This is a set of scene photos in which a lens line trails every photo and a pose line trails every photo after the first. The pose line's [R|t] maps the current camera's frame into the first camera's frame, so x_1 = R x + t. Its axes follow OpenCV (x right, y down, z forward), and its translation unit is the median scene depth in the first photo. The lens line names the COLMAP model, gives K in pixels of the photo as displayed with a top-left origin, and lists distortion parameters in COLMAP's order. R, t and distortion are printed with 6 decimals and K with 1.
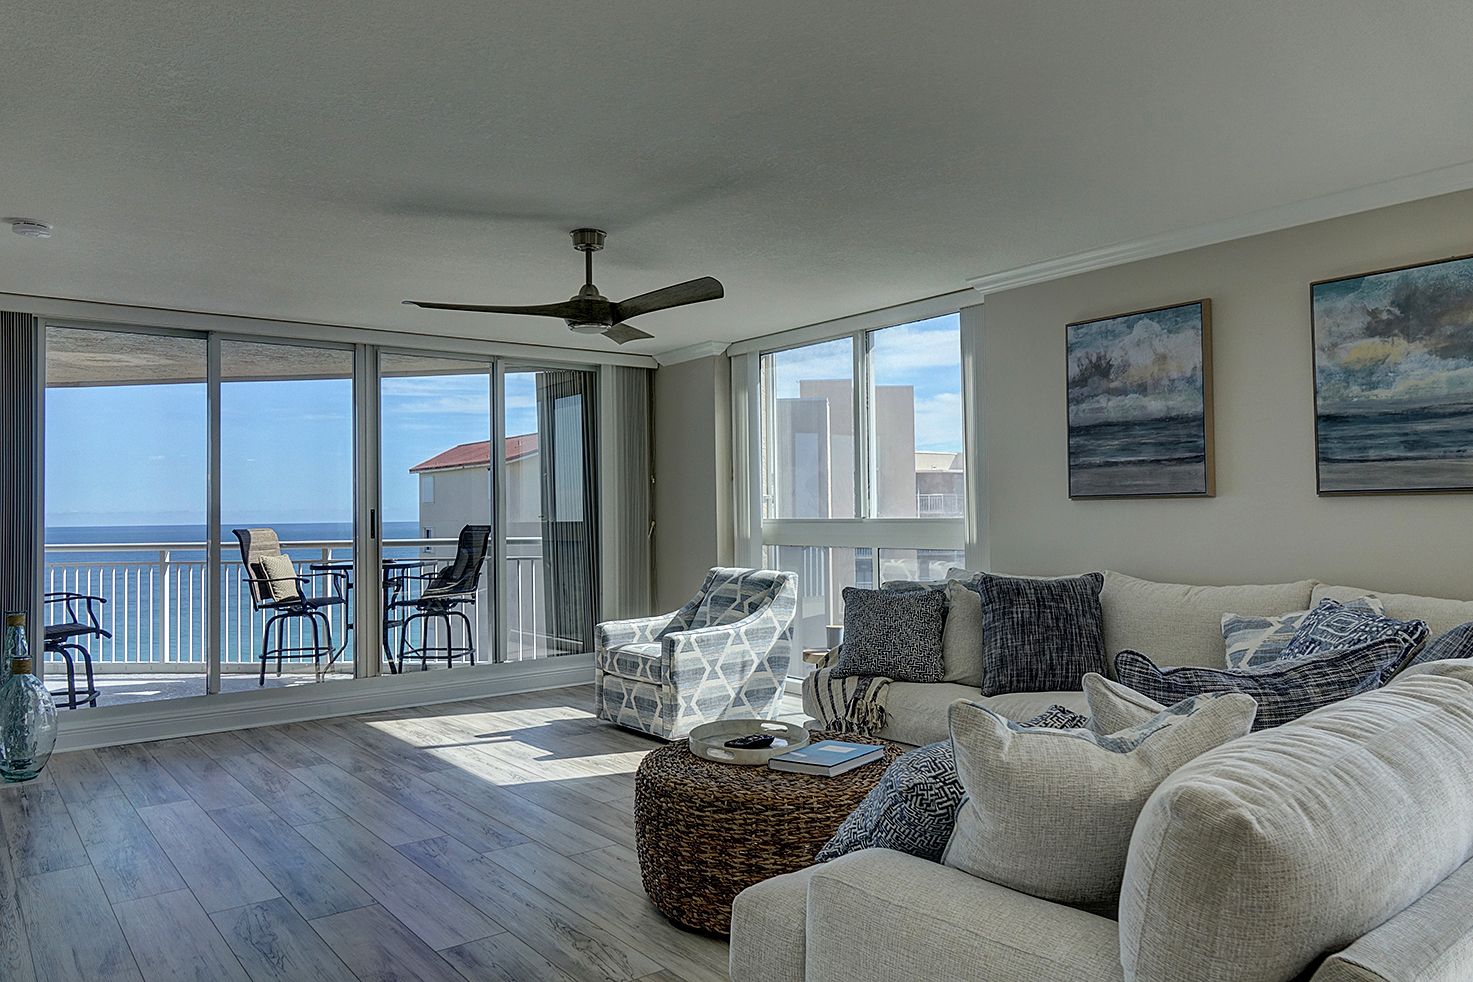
lens RADIAL K [[1021.1, 0, 738.0], [0, 1021.1, 489.0], [0, 0, 1]] dist [-0.000358, 0.001921]
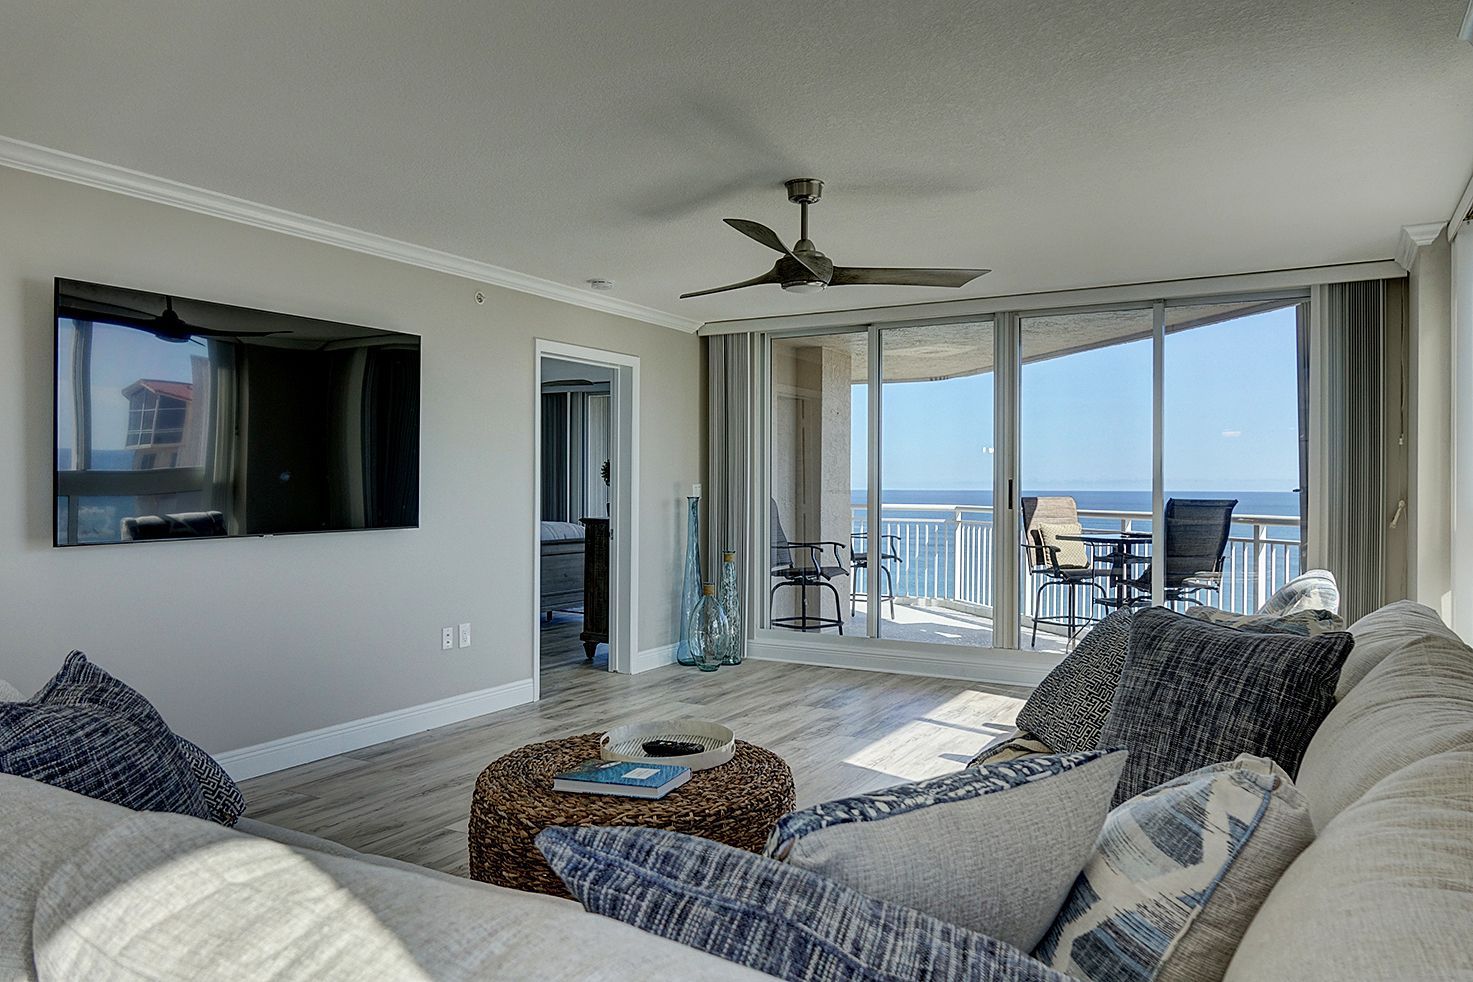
lens RADIAL K [[1021.1, 0, 738.0], [0, 1021.1, 489.0], [0, 0, 1]] dist [-0.000358, 0.001921]
pose [[0.377448, 0.017202, -0.925871, 0.693153], [0.013891, 0.999610, 0.024235, 0.002475], [0.925927, -0.022009, 0.377062, 0.590401]]
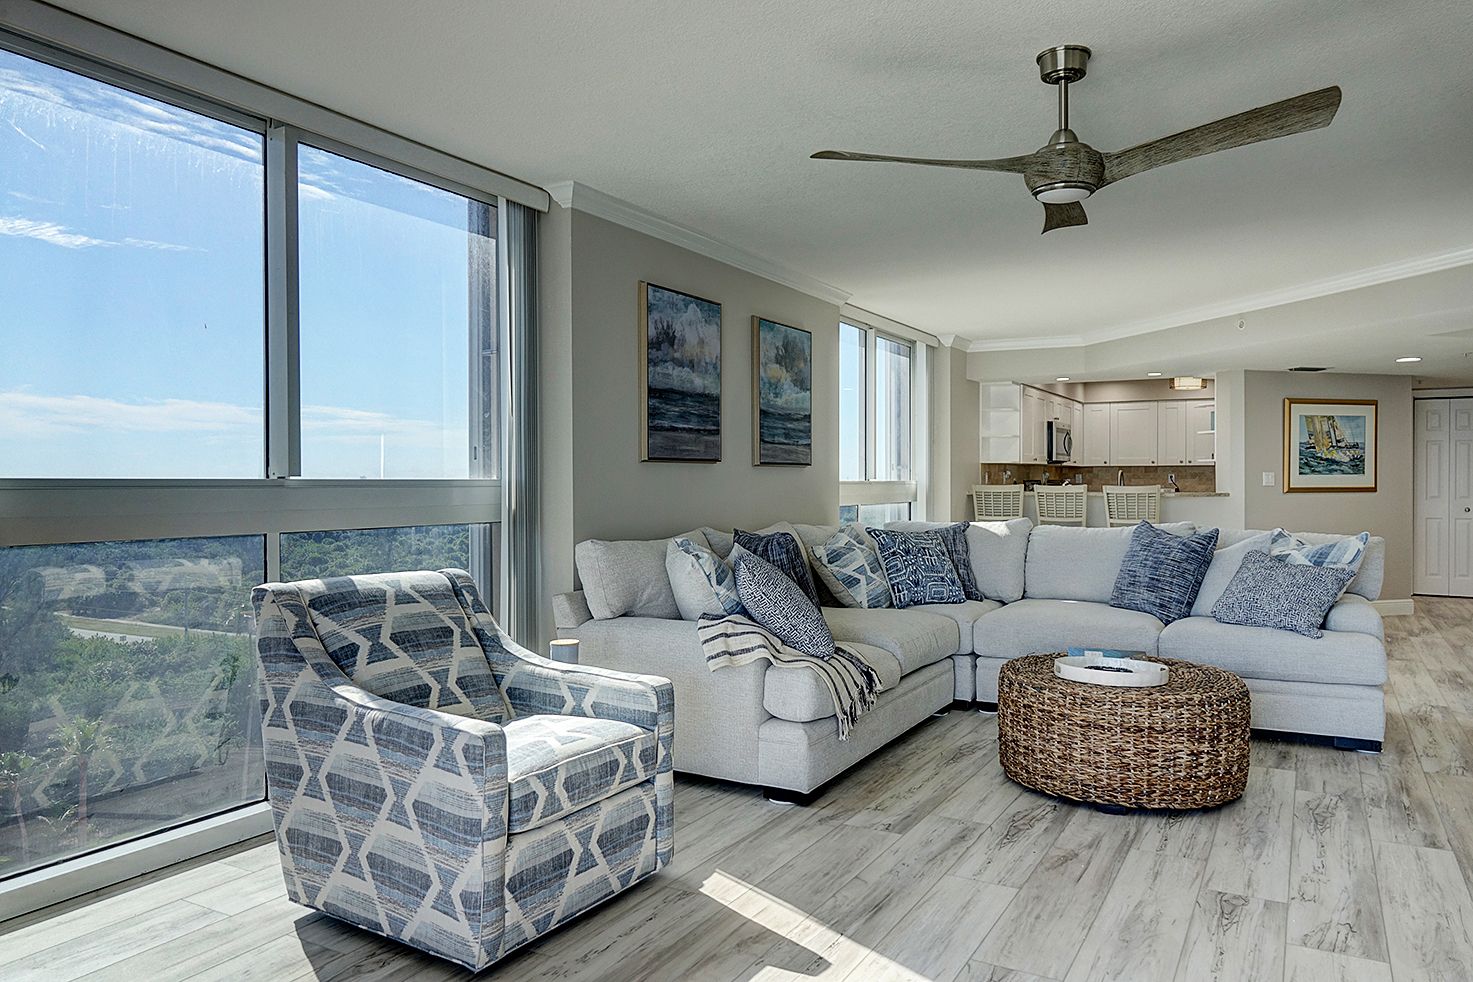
lens RADIAL K [[1021.1, 0, 738.0], [0, 1021.1, 489.0], [0, 0, 1]] dist [-0.000358, 0.001921]
pose [[-0.383683, 0.006999, 0.923438, -0.701722], [-0.014657, 0.999799, -0.013668, 0.056442], [-0.923348, -0.018779, -0.383504, 1.468578]]
